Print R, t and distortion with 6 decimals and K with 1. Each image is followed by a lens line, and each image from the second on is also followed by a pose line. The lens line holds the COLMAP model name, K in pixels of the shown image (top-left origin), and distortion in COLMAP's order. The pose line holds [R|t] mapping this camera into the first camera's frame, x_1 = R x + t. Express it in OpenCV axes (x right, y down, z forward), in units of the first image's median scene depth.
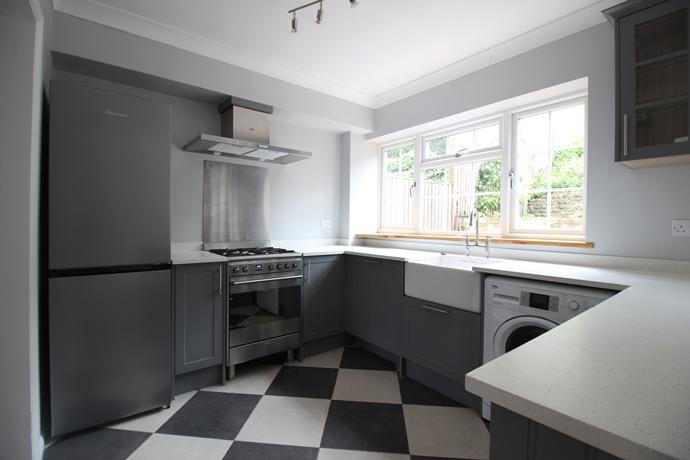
lens RADIAL K [[322.4, 0, 343.1], [0, 322.4, 226.7], [0, 0, 1]] dist [0.000691, -0.013257]
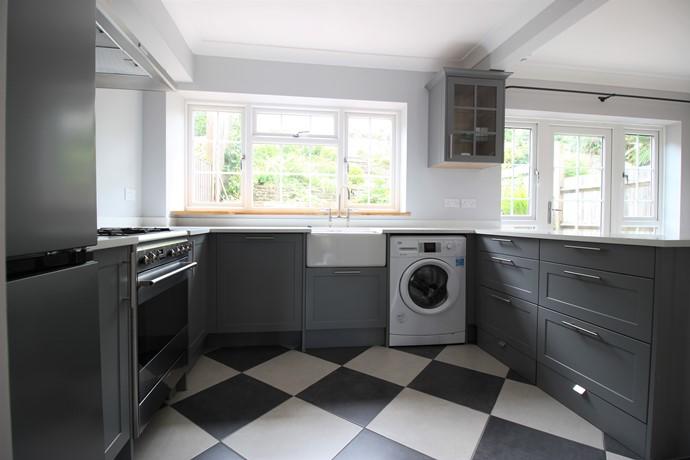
lens RADIAL K [[322.4, 0, 343.1], [0, 322.4, 226.7], [0, 0, 1]] dist [0.000691, -0.013257]
pose [[0.500793, -0.026200, 0.865171, -0.565838], [0.008075, 0.999640, 0.025598, 0.059455], [-0.865530, -0.005833, 0.500824, 0.382305]]
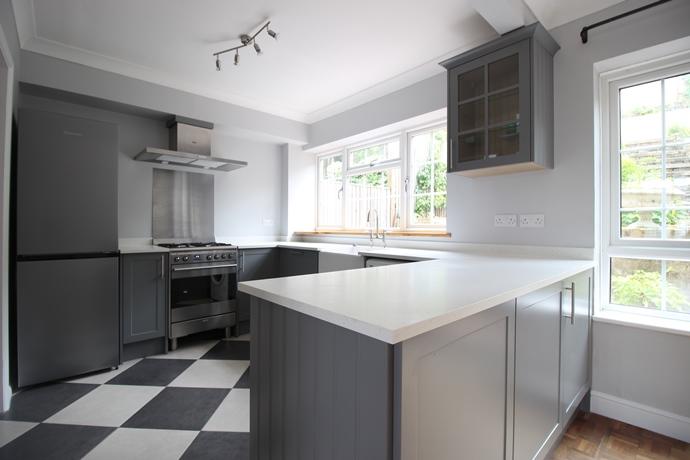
lens RADIAL K [[322.4, 0, 343.1], [0, 322.4, 226.7], [0, 0, 1]] dist [0.000691, -0.013257]
pose [[0.997814, -0.006148, 0.065805, 0.191535], [0.006924, 0.999909, -0.011567, 0.027442], [-0.065728, 0.011998, 0.997765, -0.227994]]
